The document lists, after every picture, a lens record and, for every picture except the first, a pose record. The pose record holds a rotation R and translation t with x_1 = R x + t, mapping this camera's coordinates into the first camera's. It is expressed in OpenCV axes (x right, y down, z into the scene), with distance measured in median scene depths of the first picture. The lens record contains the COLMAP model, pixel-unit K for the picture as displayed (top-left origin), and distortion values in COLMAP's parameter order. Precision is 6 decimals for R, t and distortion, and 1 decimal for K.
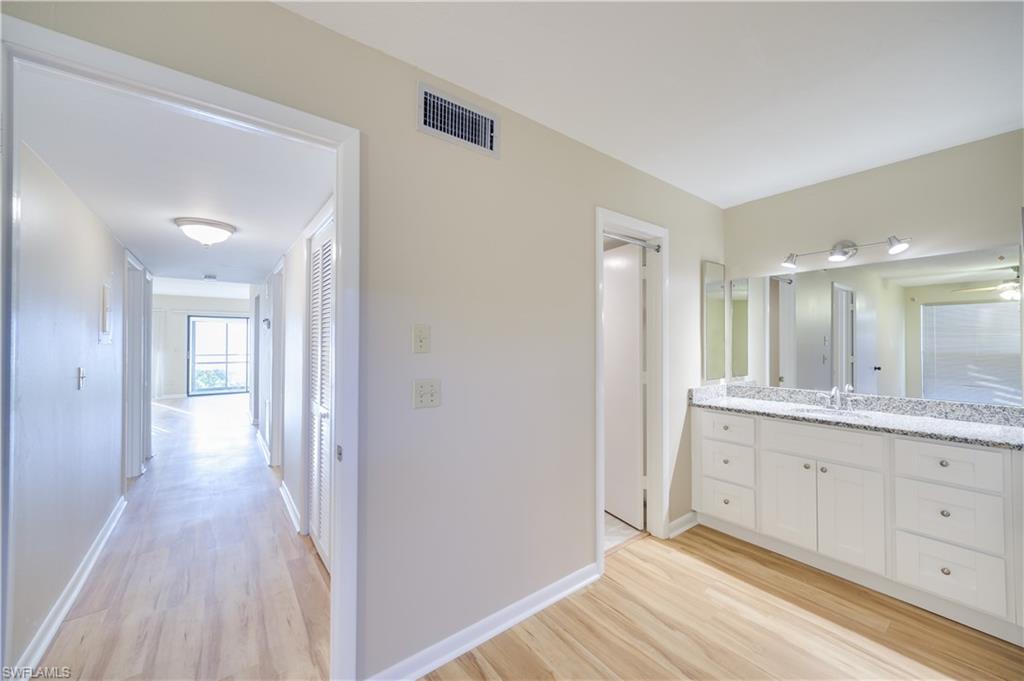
lens RADIAL K [[388.5, 0, 508.9], [0, 388.5, 338.1], [0, 0, 1]] dist [-0.000706, -0.000267]
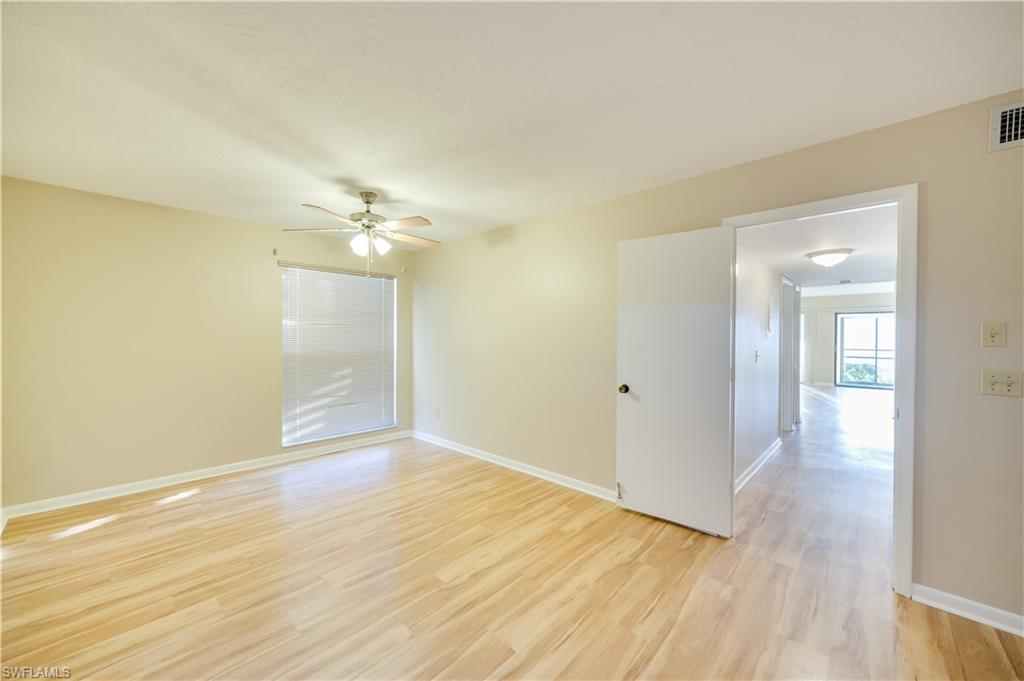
lens RADIAL K [[388.5, 0, 508.9], [0, 388.5, 338.1], [0, 0, 1]] dist [-0.000706, -0.000267]
pose [[0.163664, 0.007518, -0.986487, 0.327529], [0.005171, 0.999951, 0.008479, -0.002052], [0.986503, -0.006489, 0.163617, -0.291576]]
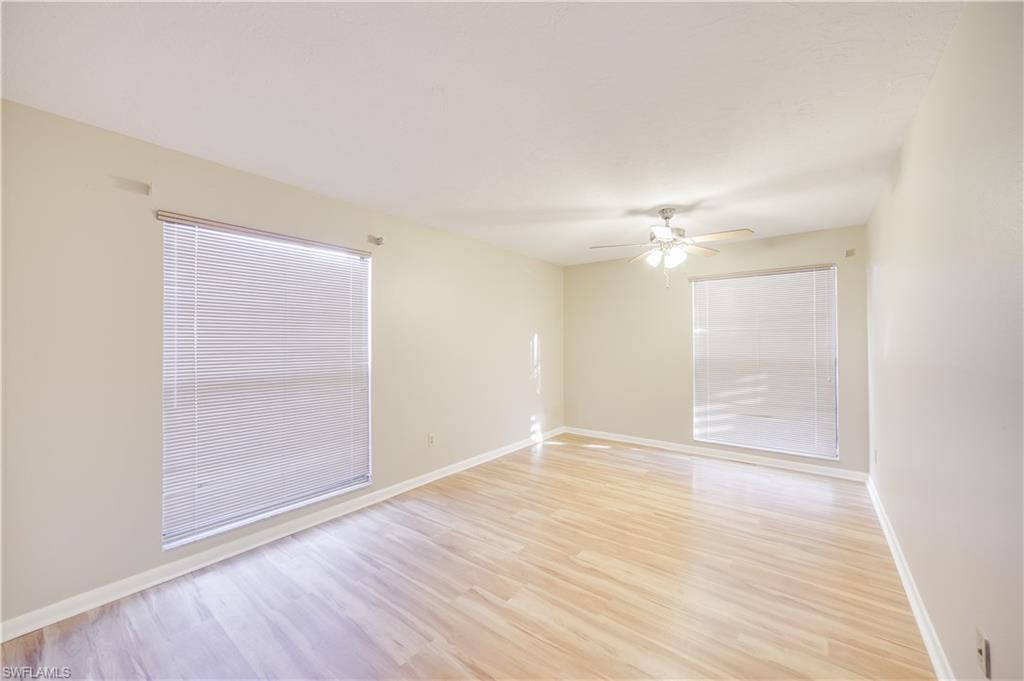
lens RADIAL K [[385.6, 0, 512.0], [0, 385.6, 340.5], [0, 0, 1]] dist [0.001008, 0.000252]
pose [[-0.967601, 0.006769, -0.252395, -0.026125], [0.010885, 0.999830, -0.014913, 0.004377], [0.252251, -0.017177, -0.967509, 0.410893]]
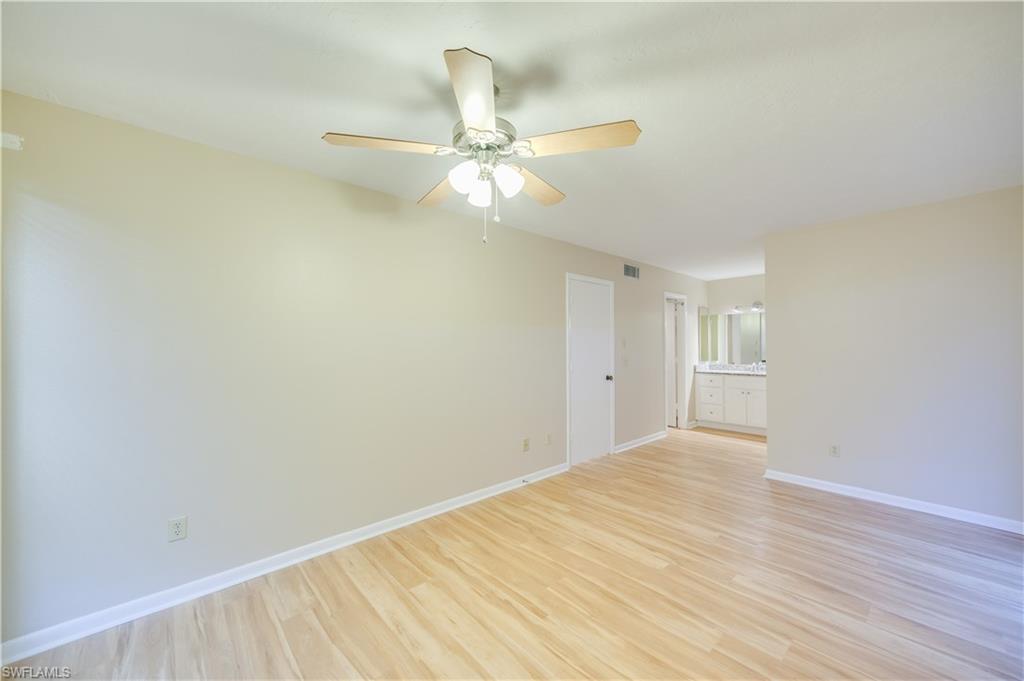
lens RADIAL K [[390.8, 0, 512.0], [0, 390.8, 340.5], [0, 0, 1]] dist [-0.000772, -0.000163]
pose [[0.995444, -0.003214, 0.095290, -0.705313], [0.003309, 0.999994, -0.000839, -0.012267], [-0.095287, 0.001150, 0.995449, -1.011438]]
